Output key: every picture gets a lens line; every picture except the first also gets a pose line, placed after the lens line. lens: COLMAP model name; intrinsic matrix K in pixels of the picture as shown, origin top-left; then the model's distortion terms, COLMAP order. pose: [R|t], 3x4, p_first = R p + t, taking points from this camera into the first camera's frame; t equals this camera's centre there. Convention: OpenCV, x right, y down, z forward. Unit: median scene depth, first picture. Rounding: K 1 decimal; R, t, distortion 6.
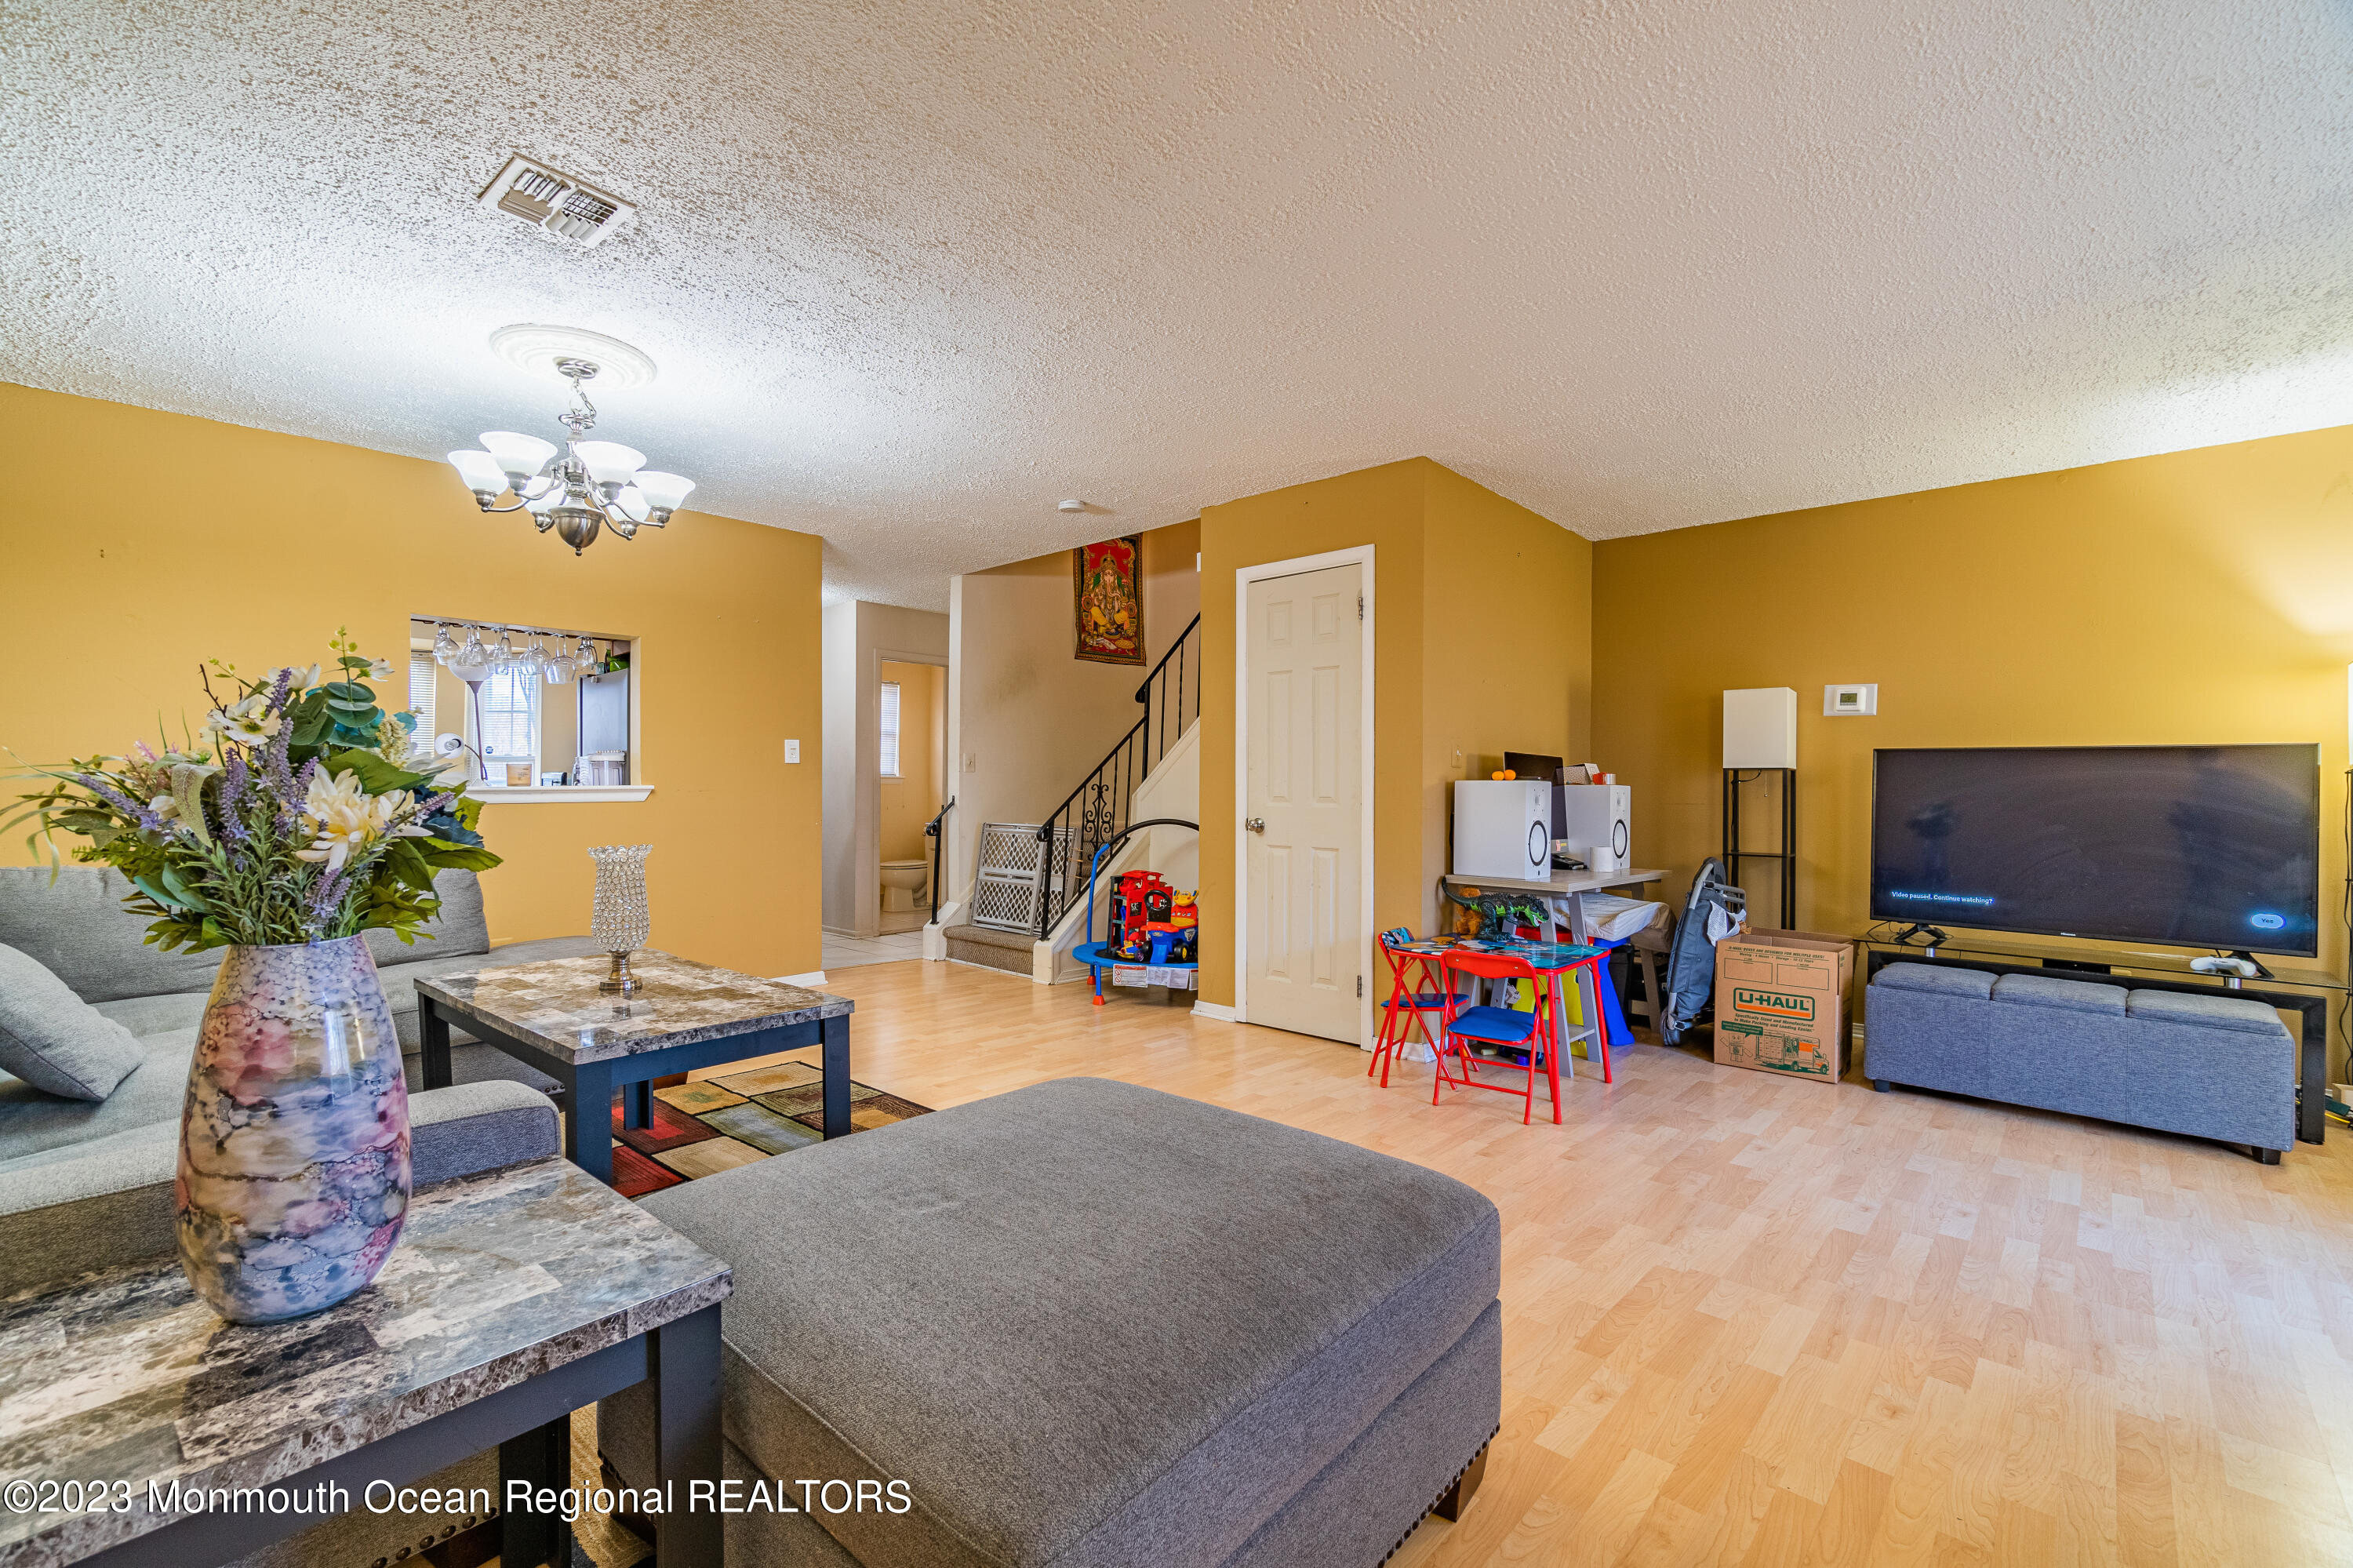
lens RADIAL K [[994.7, 0, 1179.7], [0, 994.7, 809.9], [0, 0, 1]] dist [-0.002535, 0.000043]
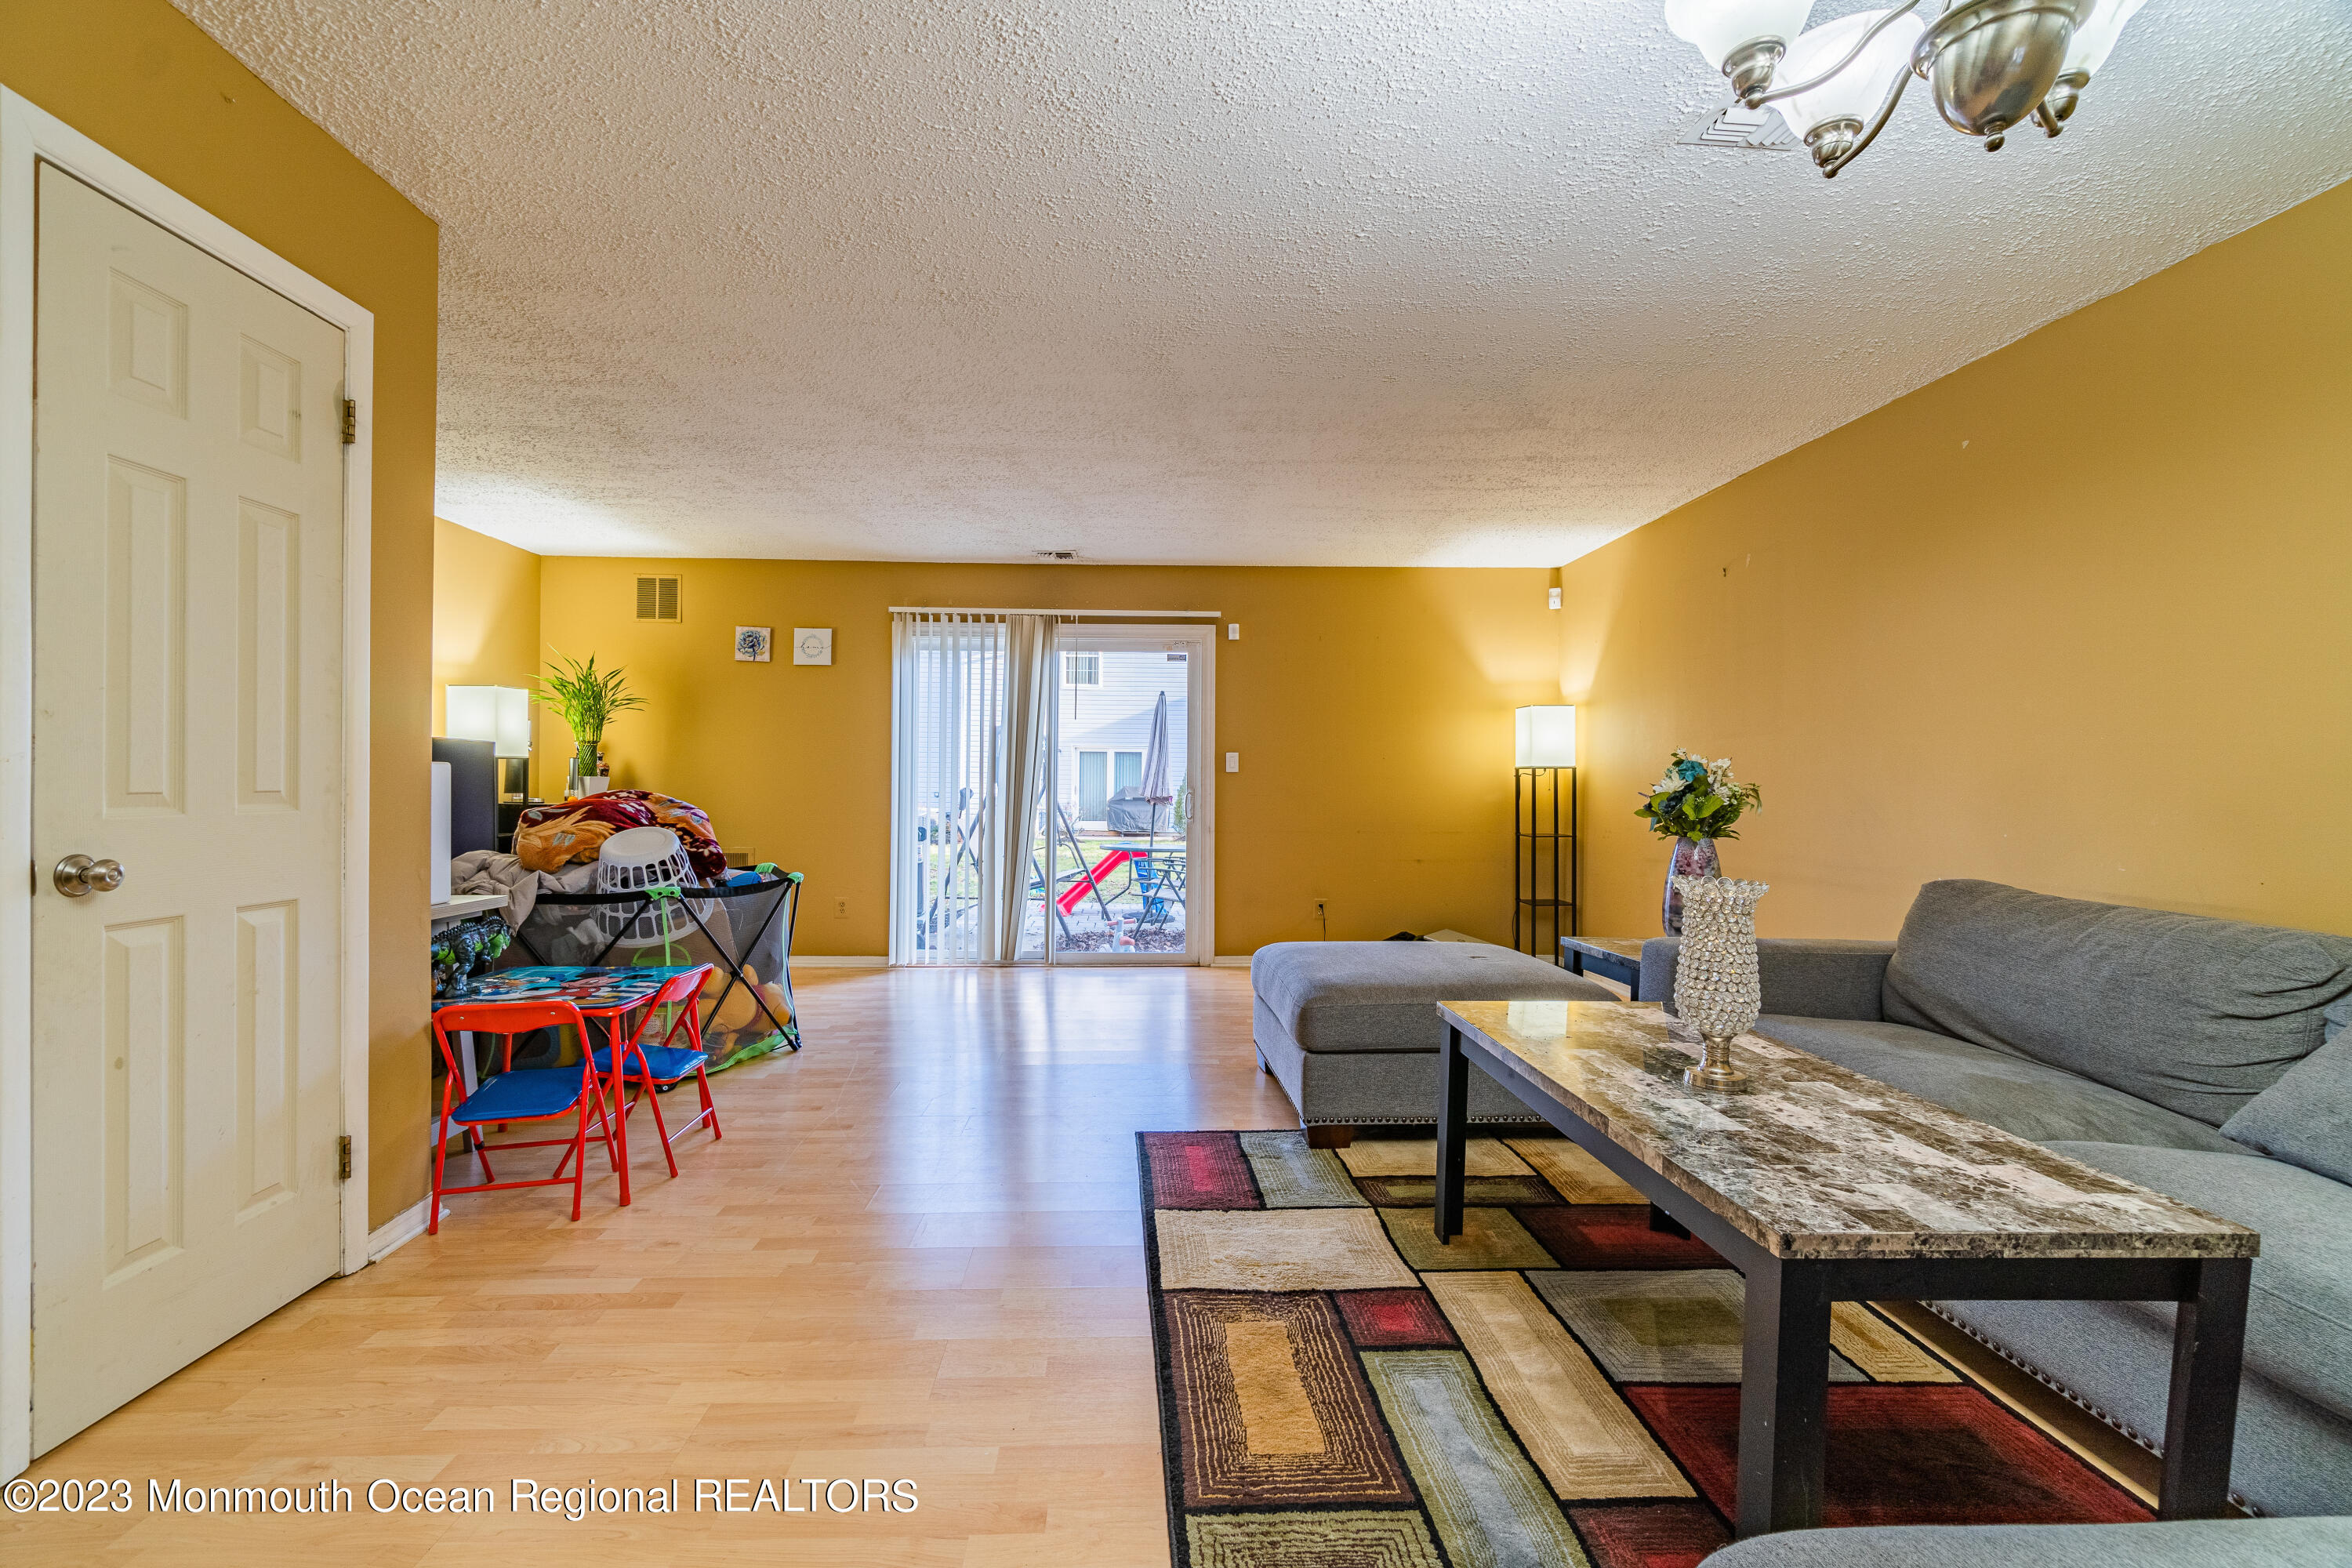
lens RADIAL K [[1006.5, 0, 1167.9], [0, 1006.5, 789.0], [0, 0, 1]] dist [-0.005279, 0.000590]
pose [[-0.694312, -0.019463, 0.719411, -0.511375], [0.003162, 0.999542, 0.030093, -0.028382], [-0.719667, 0.023169, -0.693932, 1.113202]]
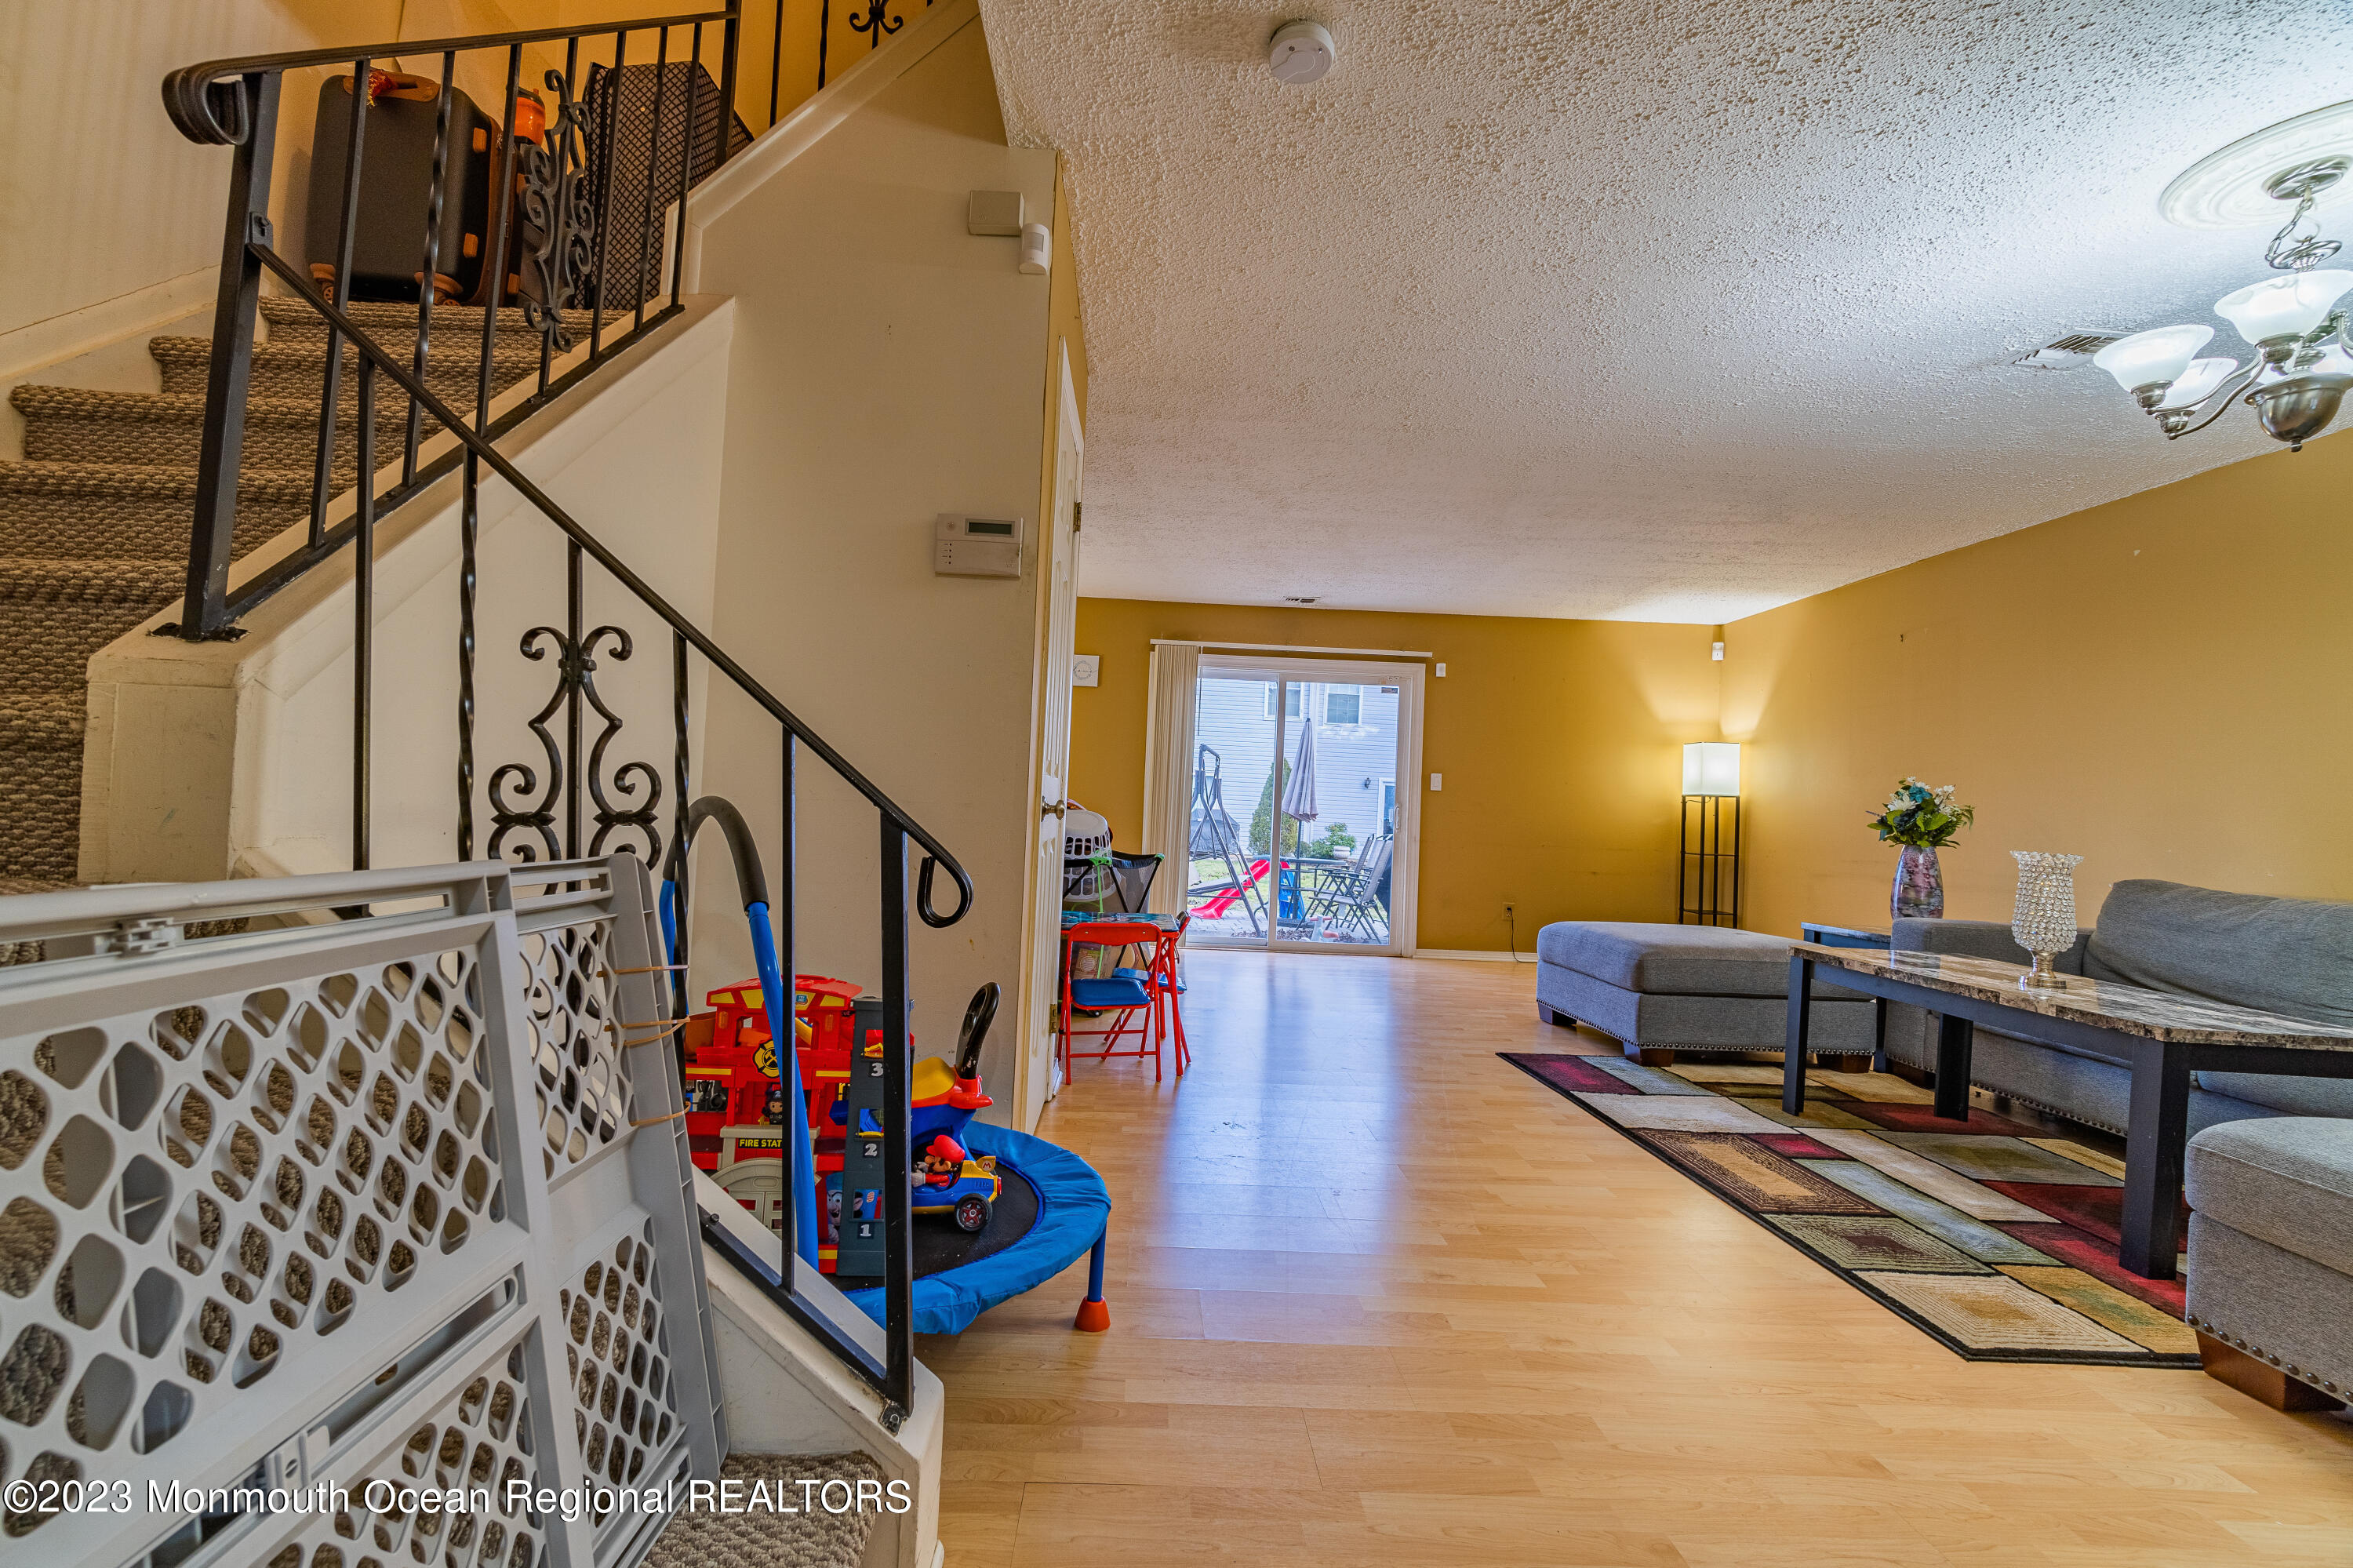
lens RADIAL K [[1010.4, 0, 1158.8], [0, 1010.4, 785.8], [0, 0, 1]] dist [-0.005128, 0.001479]
pose [[-0.681866, -0.022904, 0.731118, -0.450007], [-0.033695, 0.999432, -0.000115, 0.000828], [-0.730701, -0.024714, -0.682251, 1.552013]]
